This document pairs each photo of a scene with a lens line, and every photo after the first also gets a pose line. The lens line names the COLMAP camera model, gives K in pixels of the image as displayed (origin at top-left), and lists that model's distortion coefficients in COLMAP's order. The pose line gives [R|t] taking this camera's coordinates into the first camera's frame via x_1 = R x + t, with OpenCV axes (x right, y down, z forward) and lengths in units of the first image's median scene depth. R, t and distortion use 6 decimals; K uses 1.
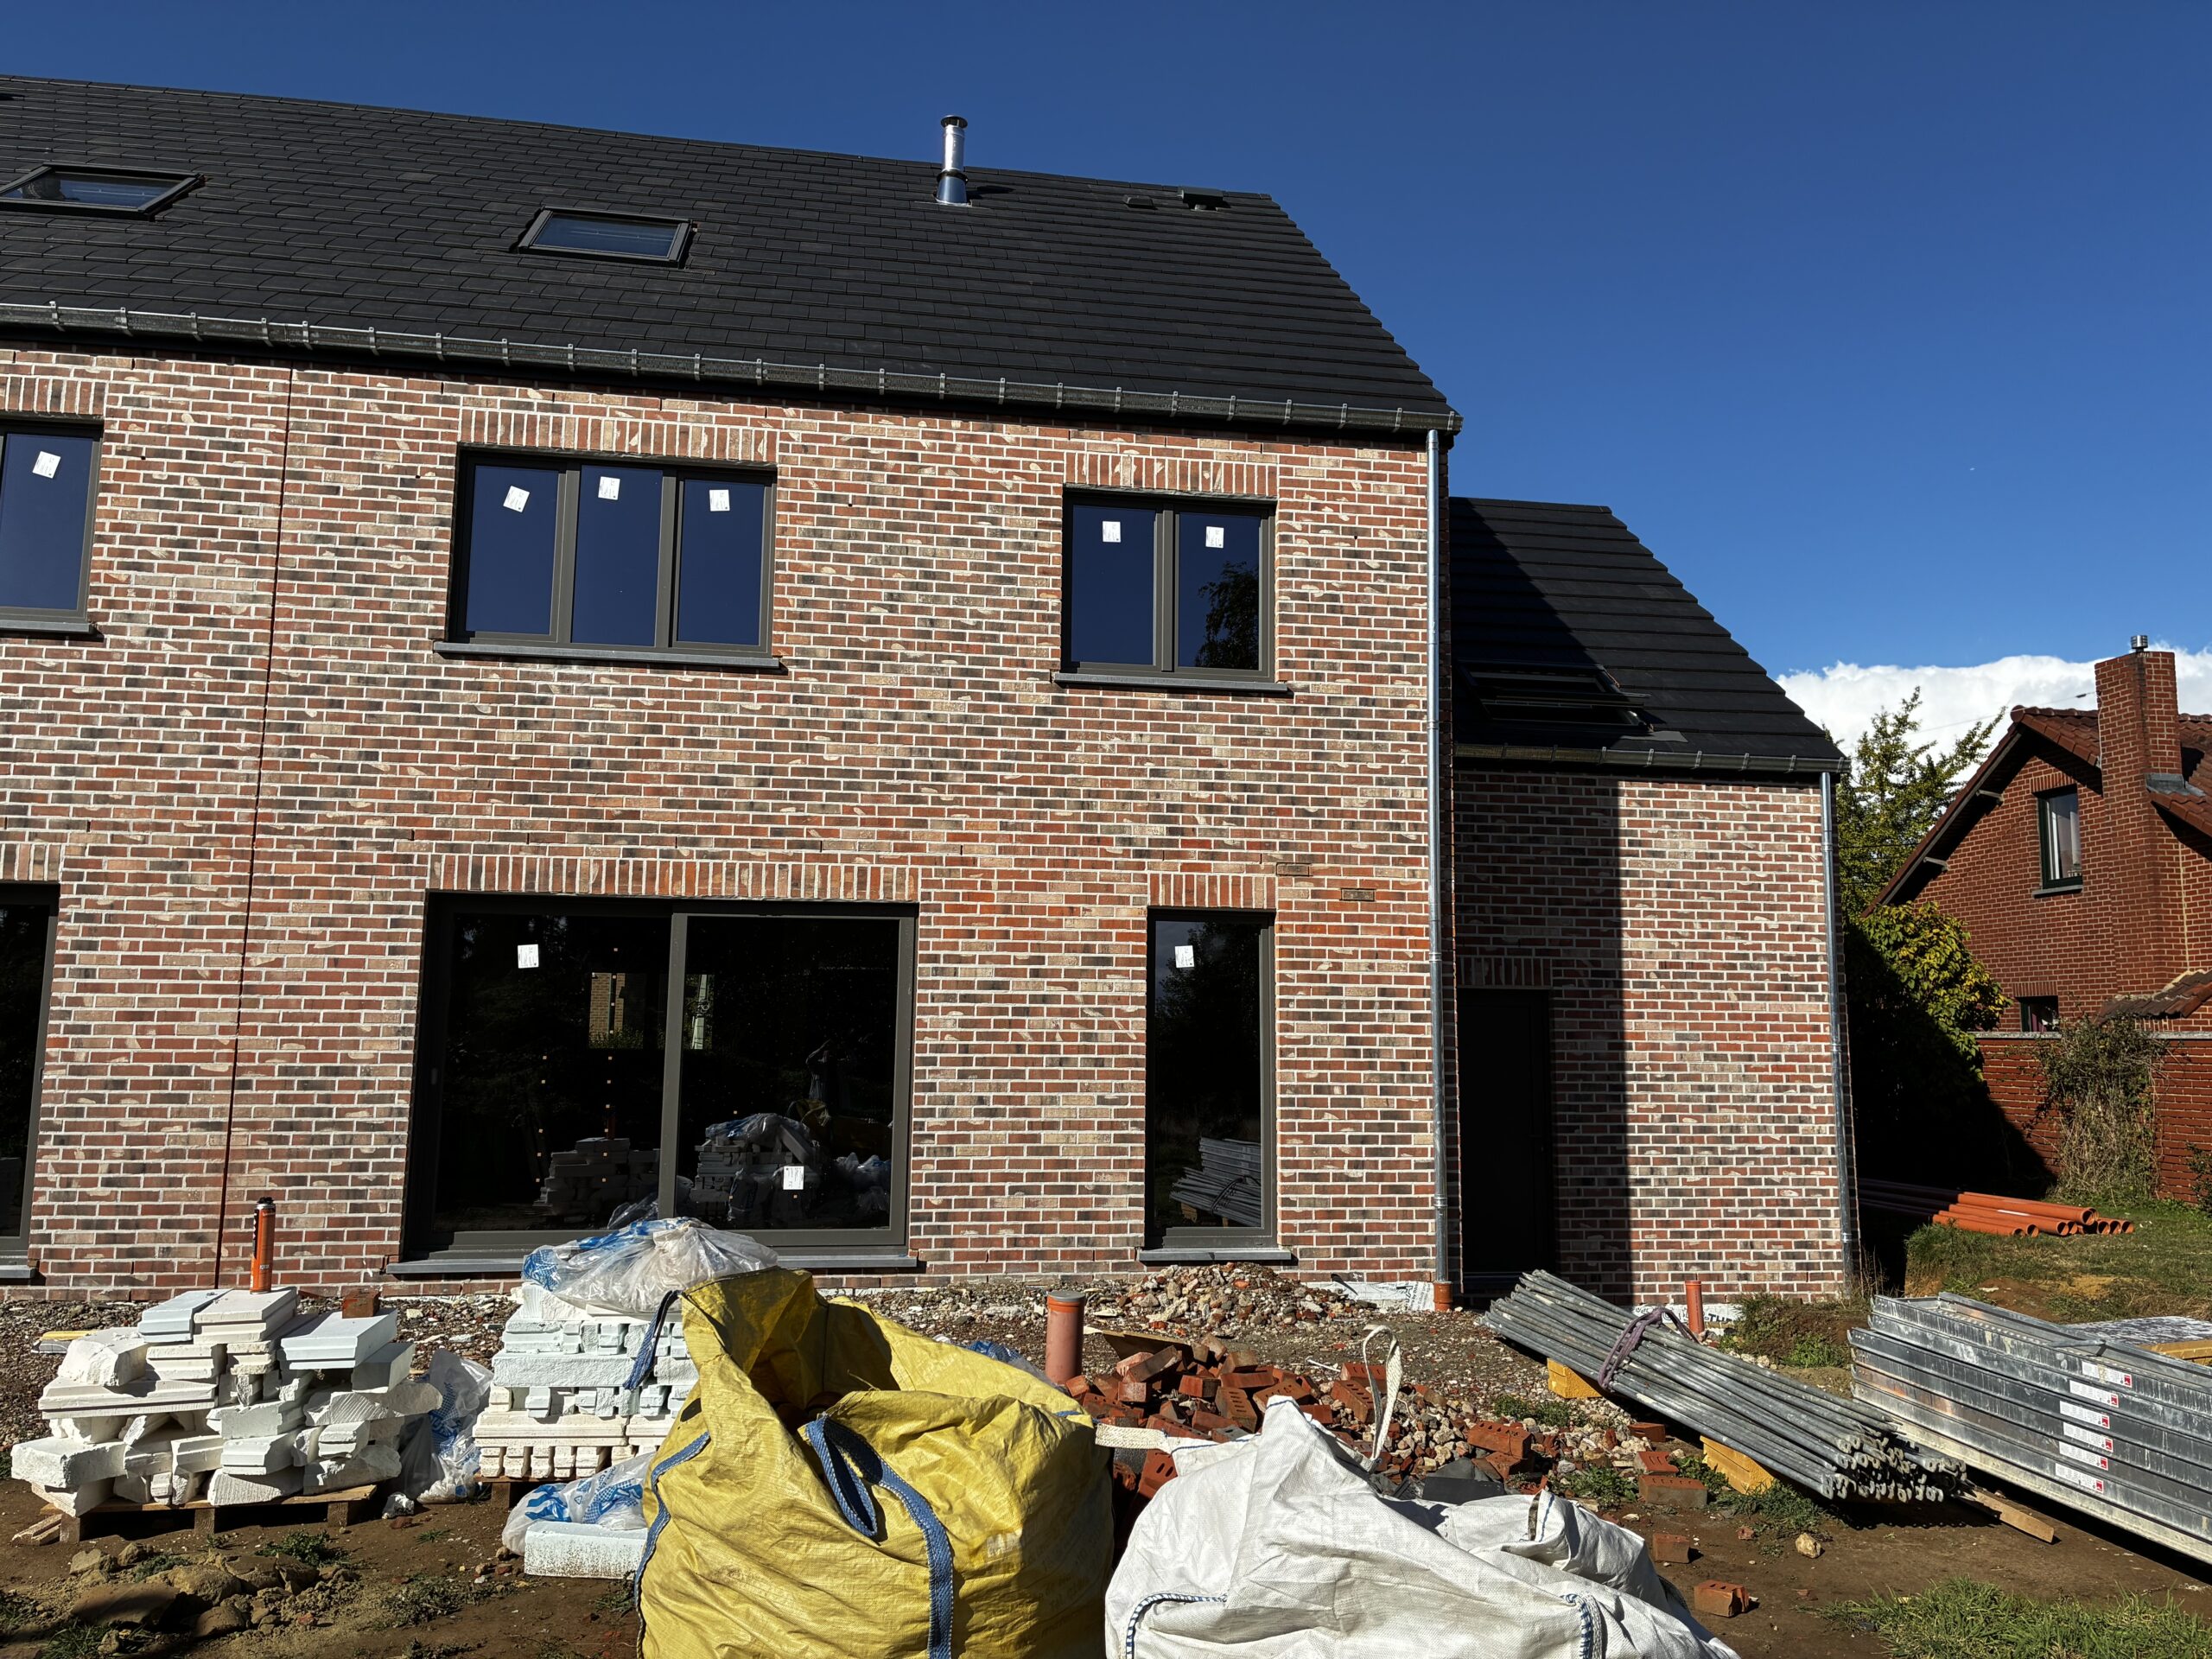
lens RADIAL K [[1658.2, 0, 1142.3], [0, 1658.2, 825.4], [0, 0, 1]] dist [0.023656, -0.012025]
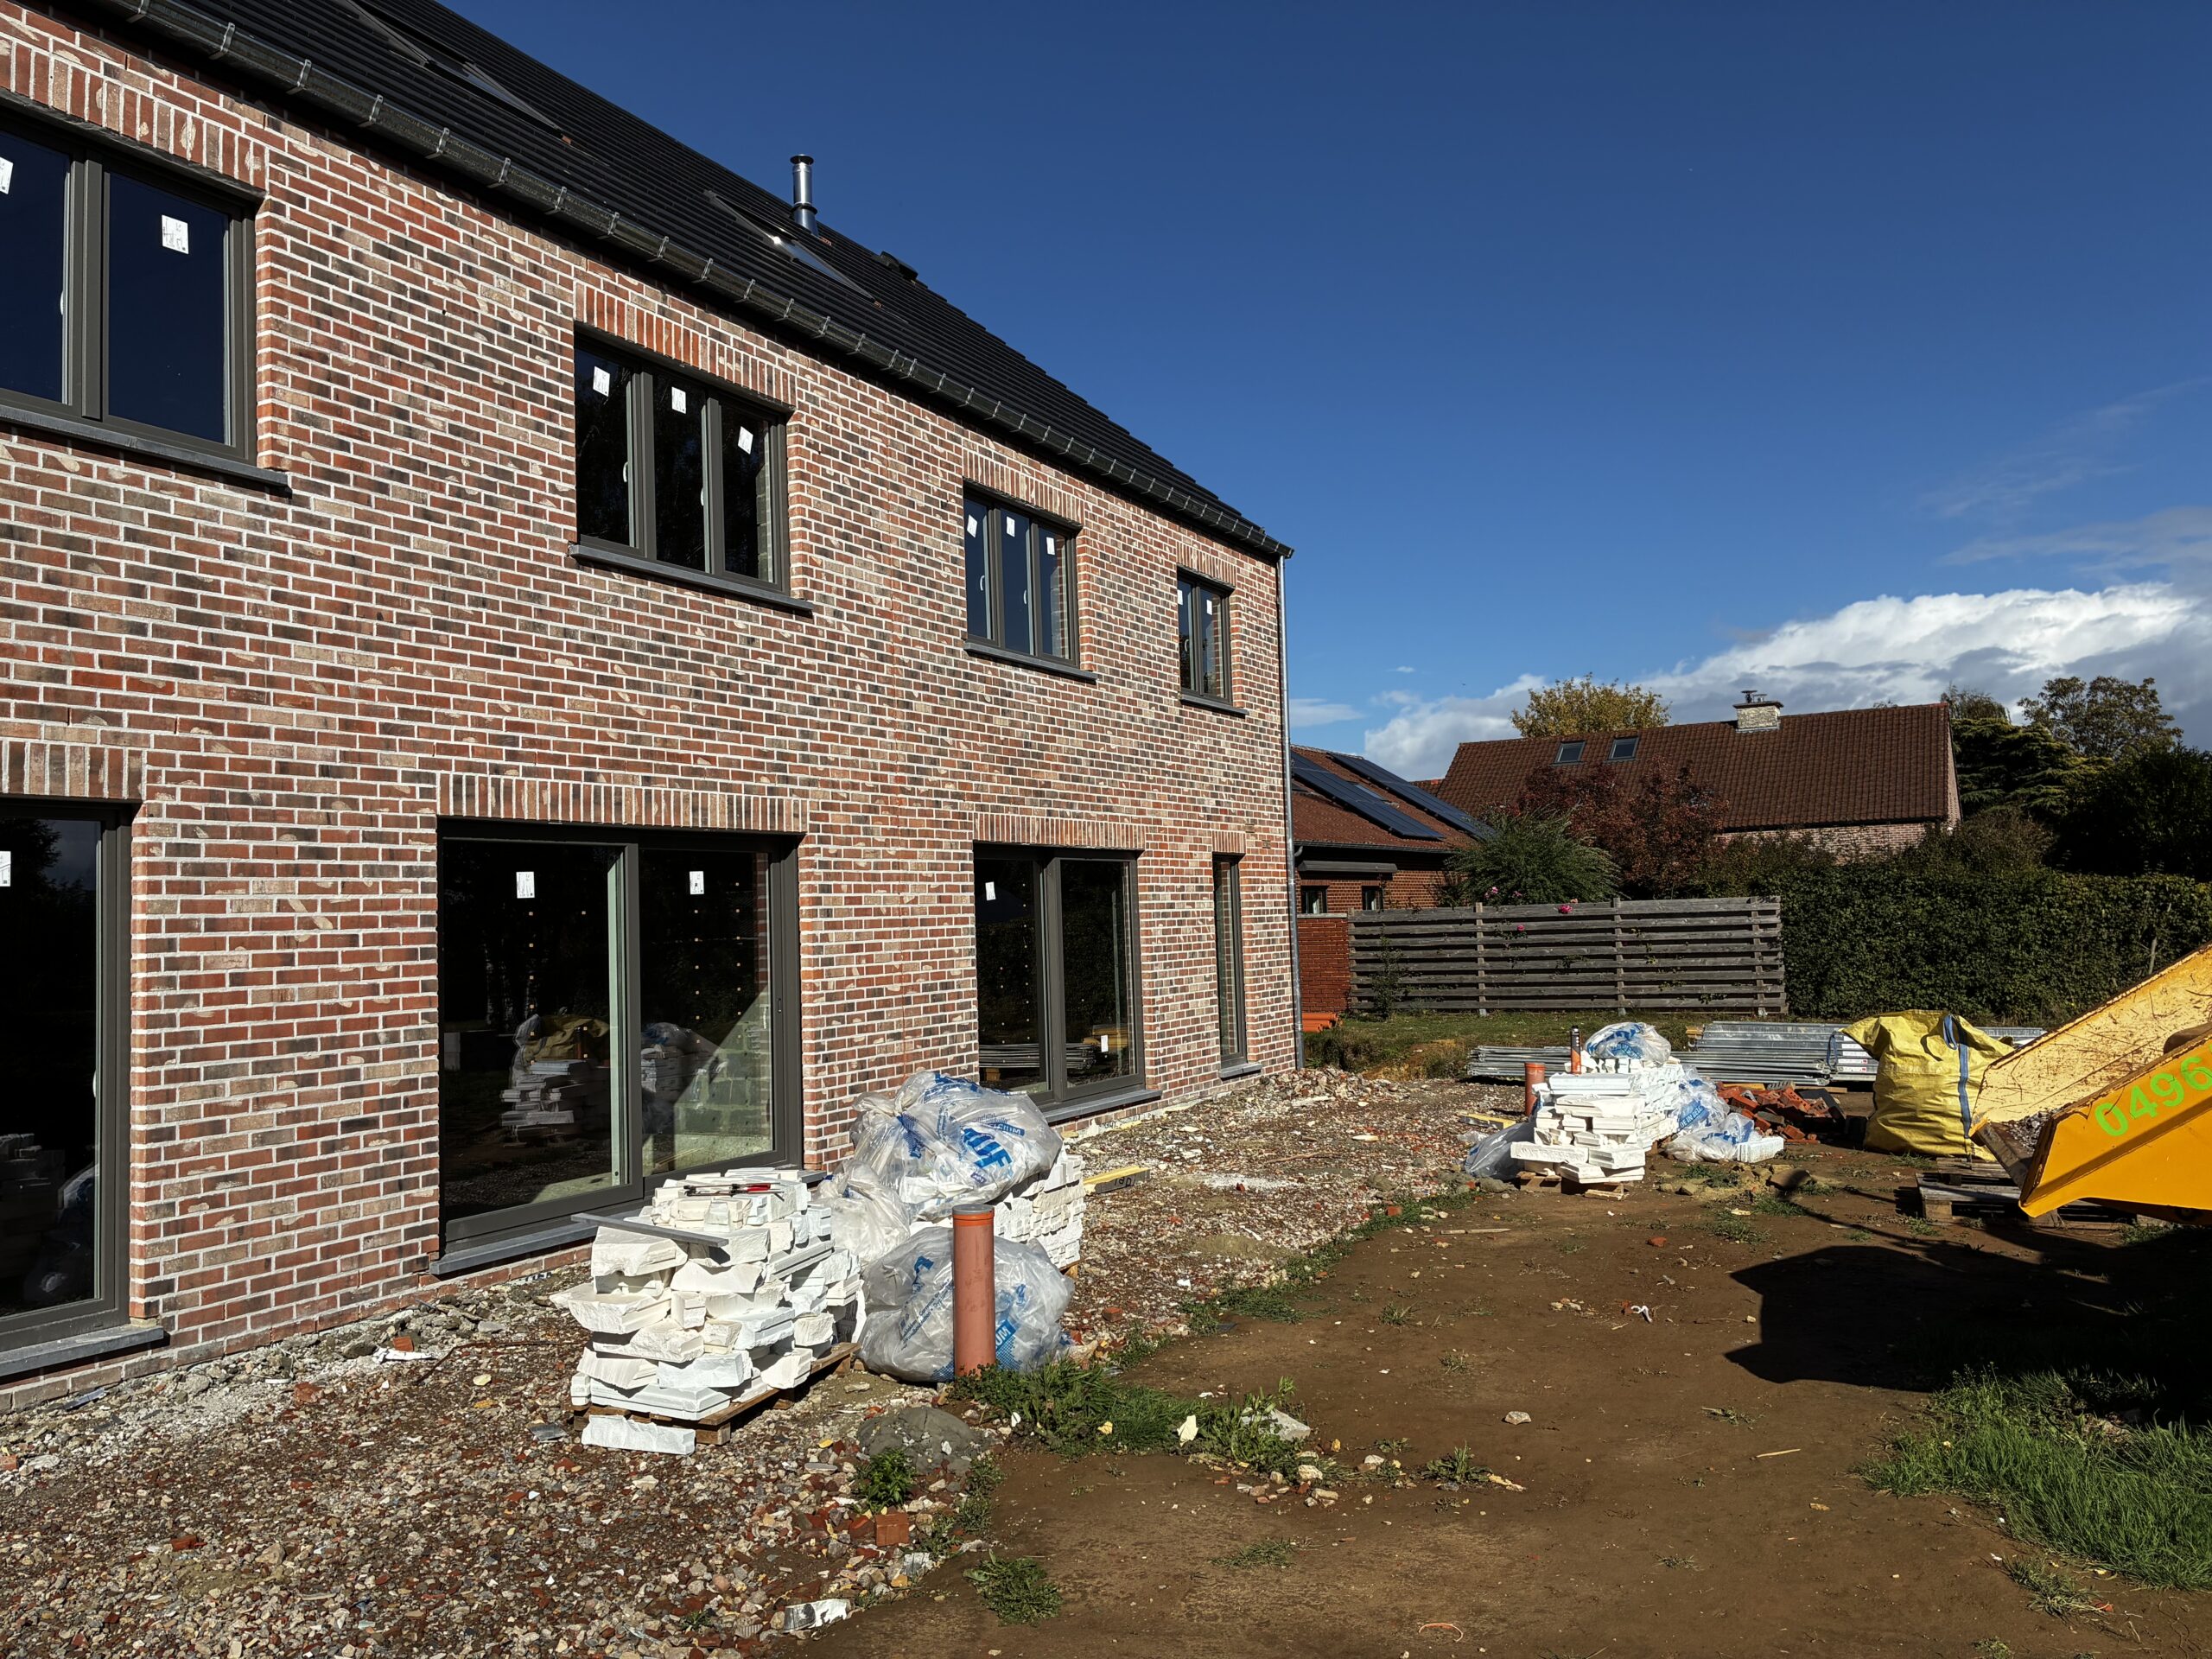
lens RADIAL K [[1658.2, 0, 1111.9], [0, 1658.2, 827.7], [0, 0, 1]] dist [0.023656, -0.012025]
pose [[0.610049, 0.014908, 0.792224, -1.264165], [-0.070872, 0.996842, 0.035817, -0.022070], [-0.789188, -0.077997, 0.609179, 0.138583]]
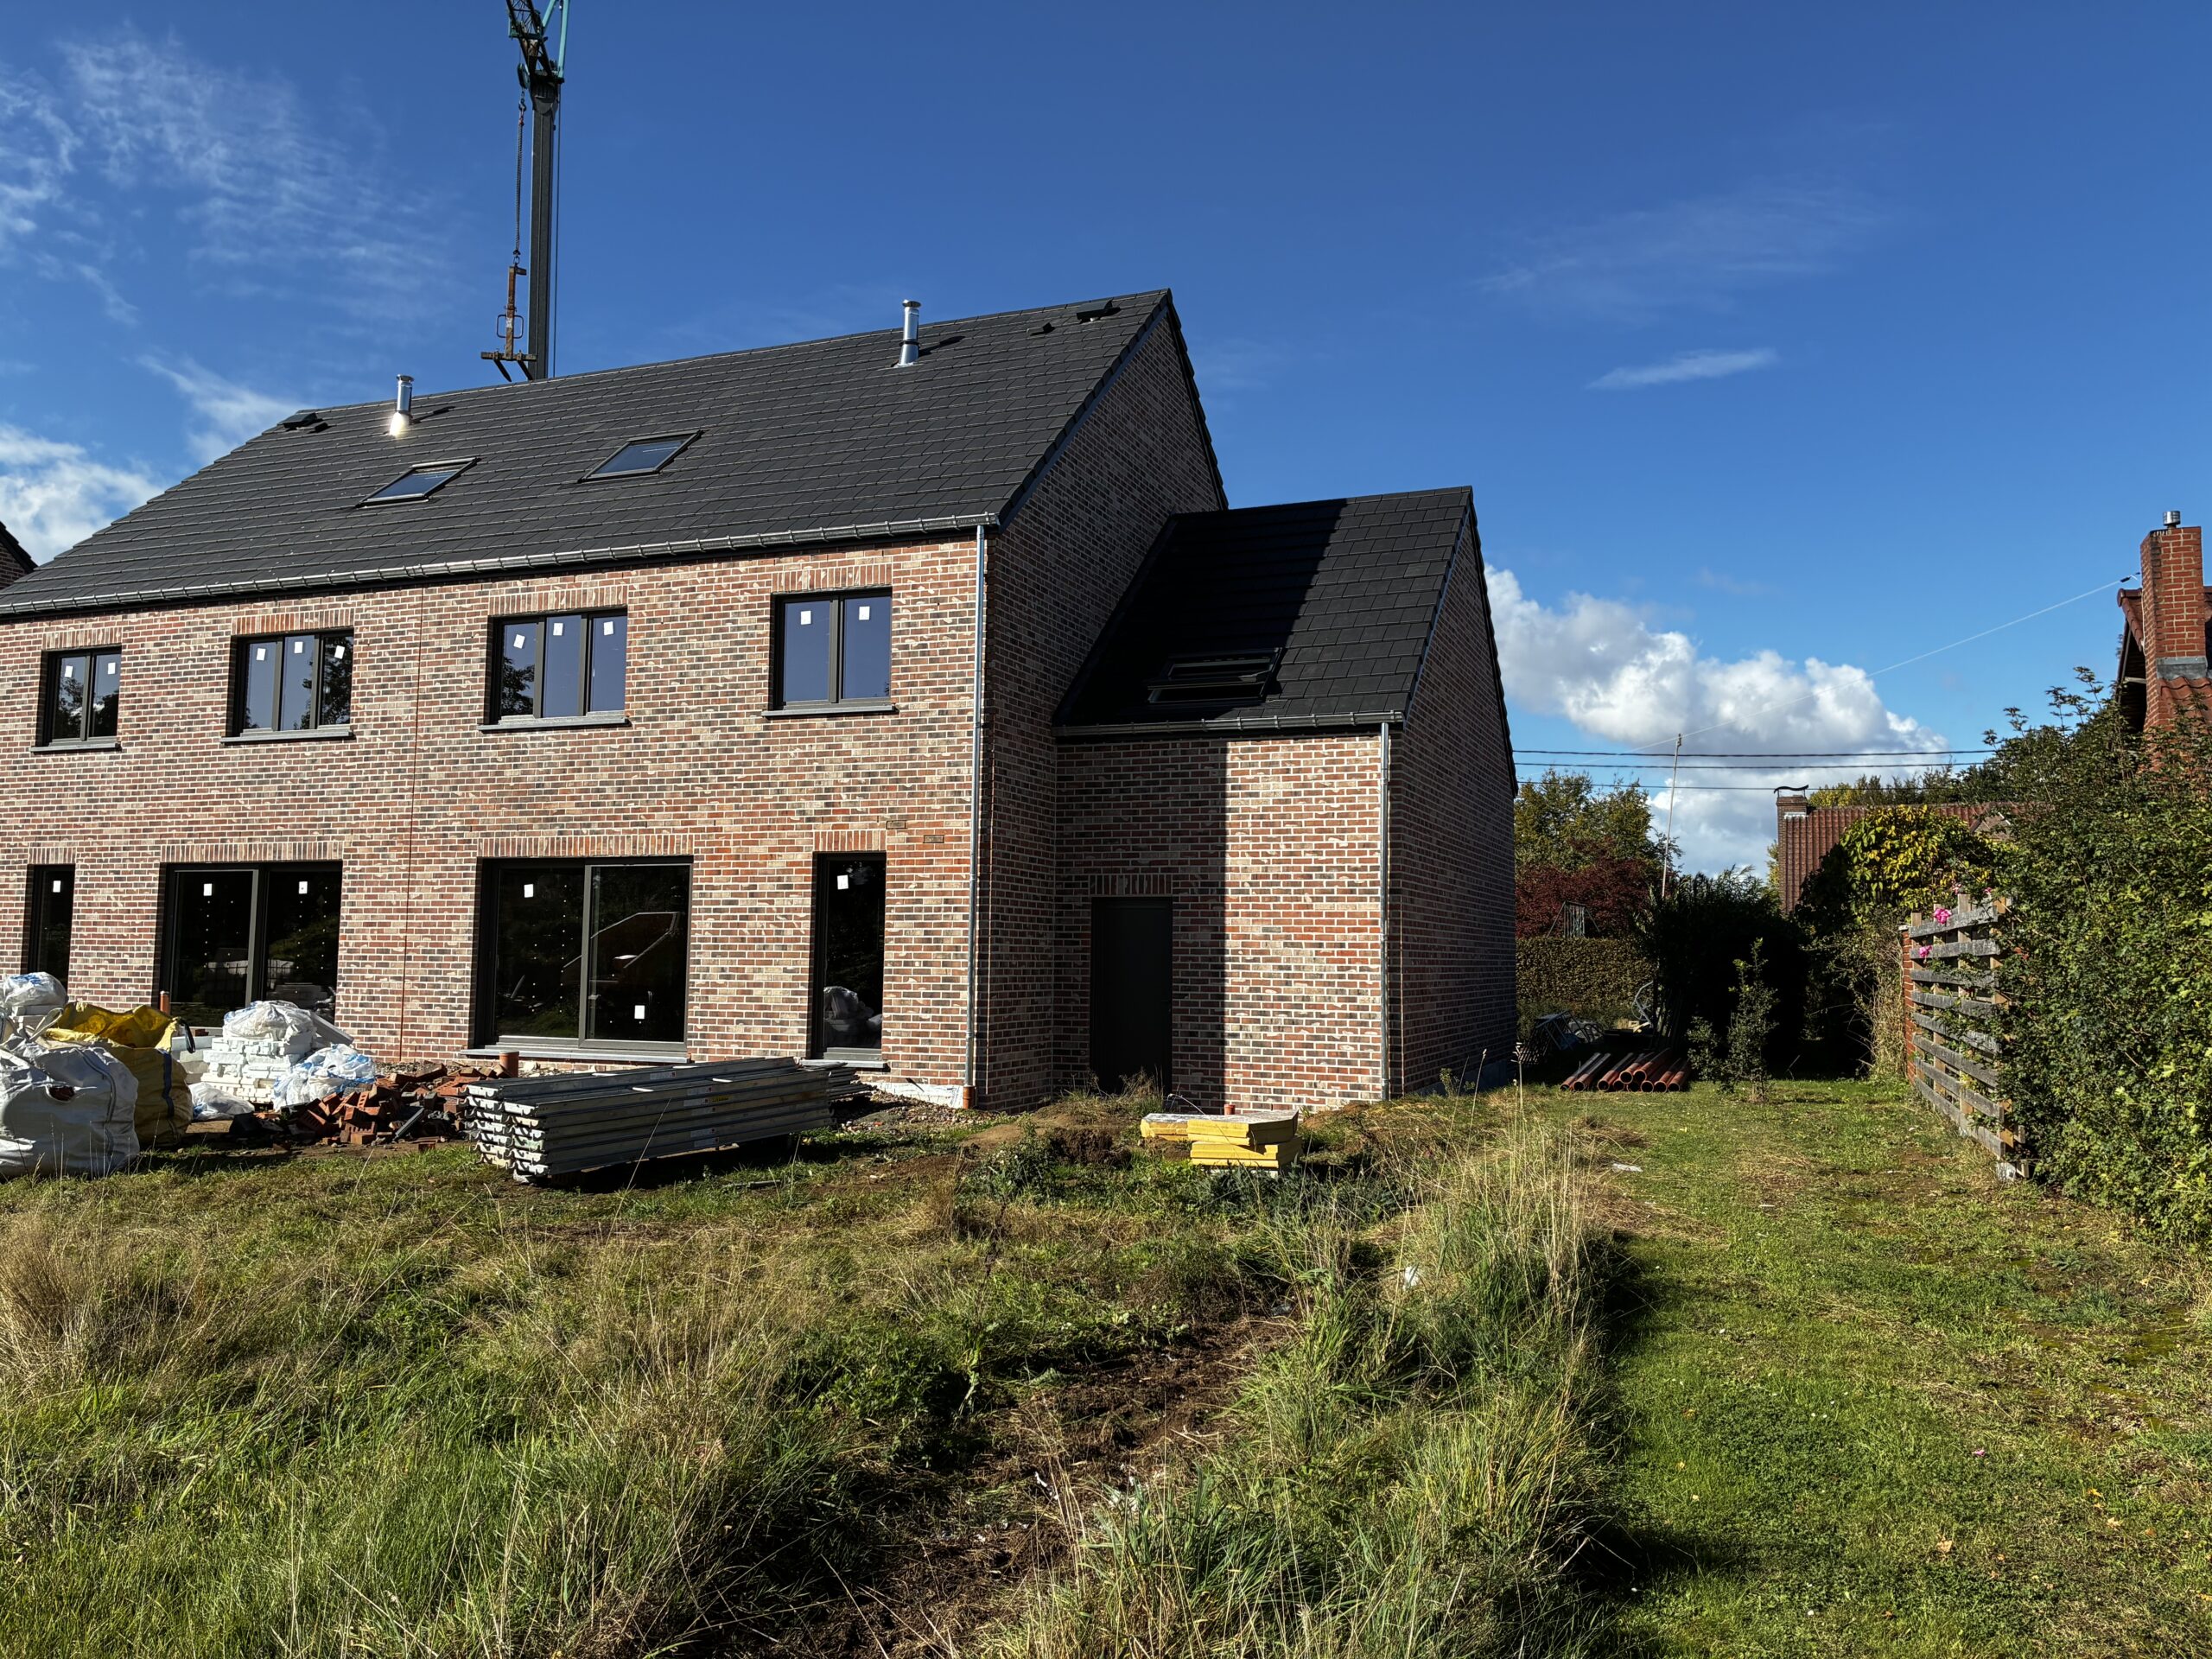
lens RADIAL K [[1658.2, 0, 1123.5], [0, 1658.2, 825.1], [0, 0, 1]] dist [0.023656, -0.012025]
pose [[0.861685, -0.041361, -0.505755, 1.085265], [0.065860, 0.997358, 0.030646, -0.007073], [0.503152, -0.059717, 0.862132, -0.247009]]
